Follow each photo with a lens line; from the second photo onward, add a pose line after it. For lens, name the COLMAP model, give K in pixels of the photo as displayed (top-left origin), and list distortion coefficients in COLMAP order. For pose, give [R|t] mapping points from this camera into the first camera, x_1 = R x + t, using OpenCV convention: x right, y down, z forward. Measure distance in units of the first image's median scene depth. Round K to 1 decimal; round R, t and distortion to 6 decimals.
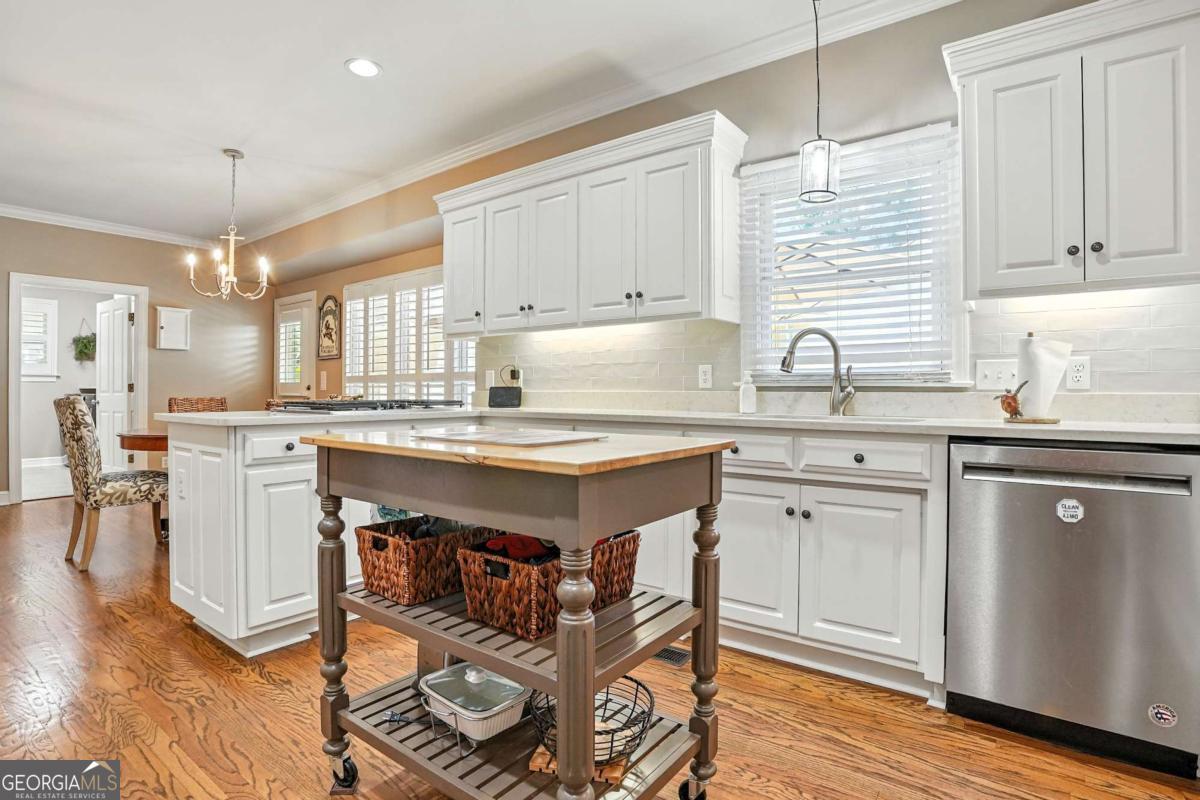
lens RADIAL K [[601.5, 0, 587.0], [0, 601.5, 389.0], [0, 0, 1]] dist [-0.040775, 0.000469]
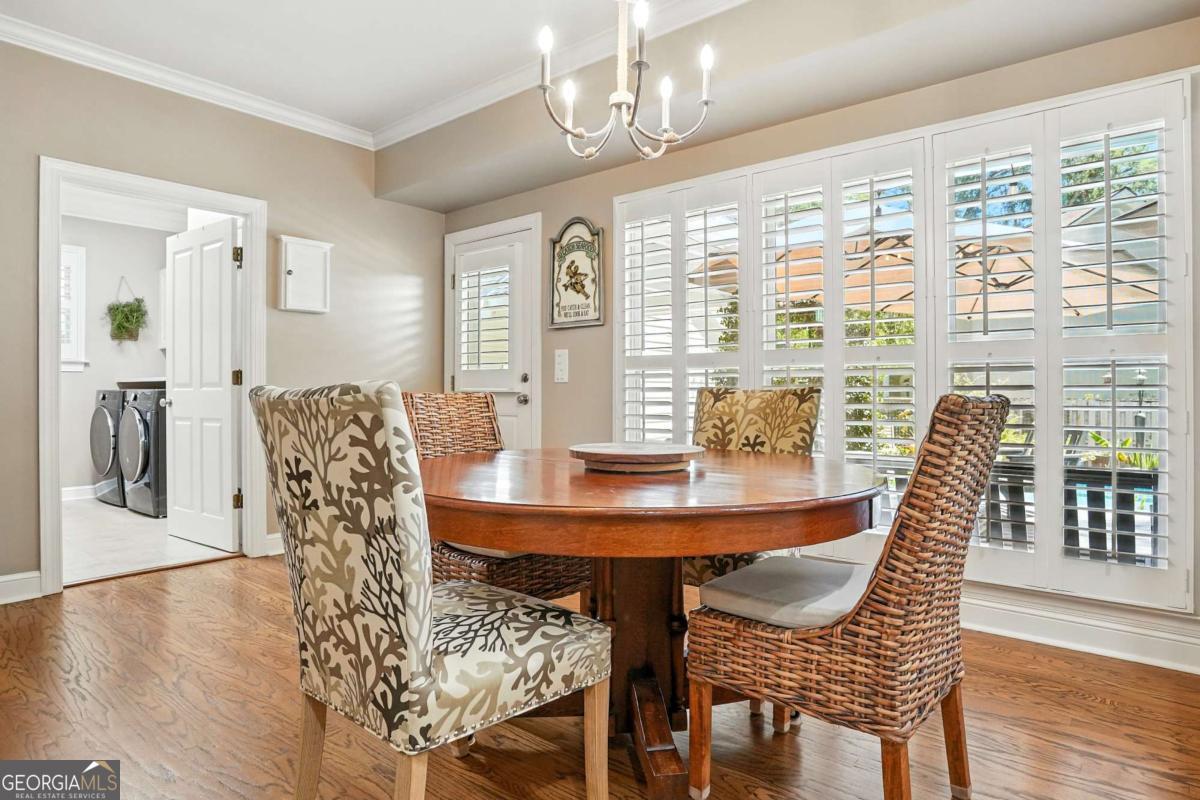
lens RADIAL K [[679.3, 0, 596.3], [0, 679.3, 393.0], [0, 0, 1]] dist [-0.049444, 0.002021]
pose [[0.999437, 0.000290, -0.033563, -0.393285], [-0.000061, 0.999977, 0.006815, 0.008230], [0.033565, -0.006809, 0.999413, 0.348844]]
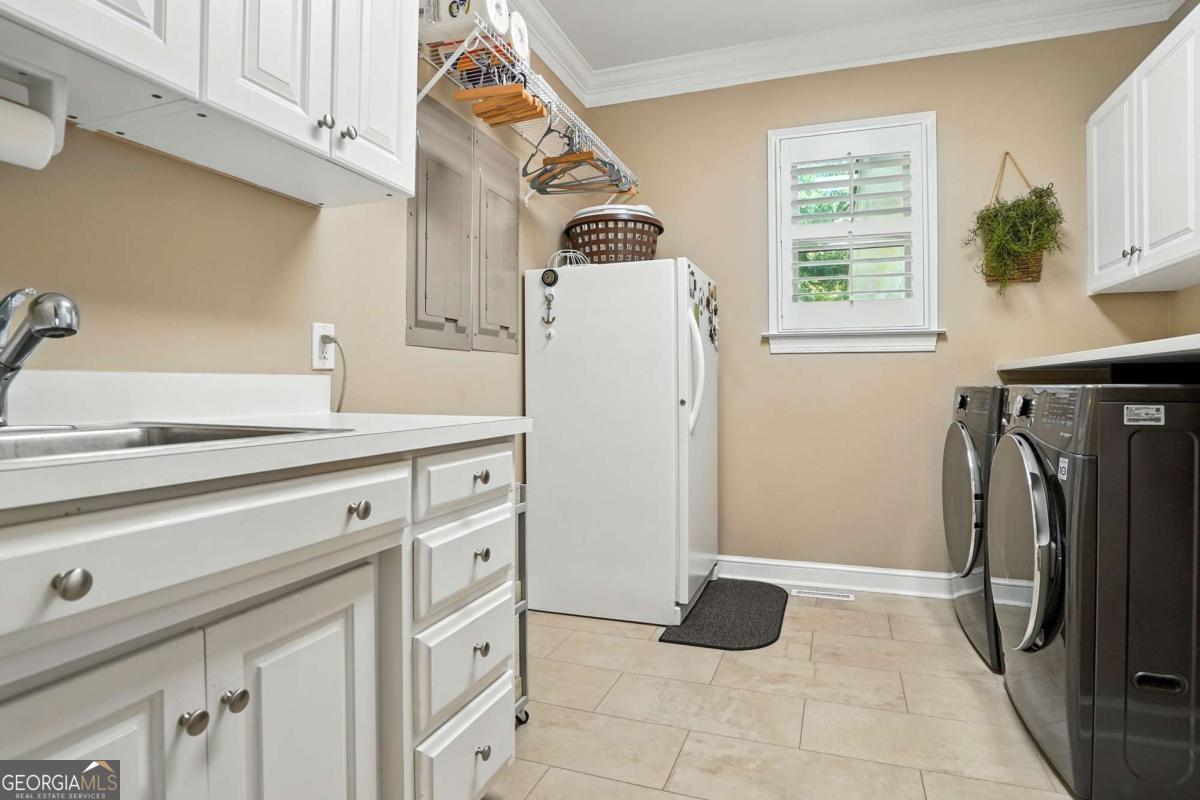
lens RADIAL K [[679.3, 0, 596.3], [0, 679.3, 393.0], [0, 0, 1]] dist [-0.049444, 0.002021]
pose [[0.325084, 0.006809, -0.945661, -0.772345], [0.003676, 0.999957, 0.008463, 0.010361], [0.945678, -0.006227, 0.325045, 0.871408]]
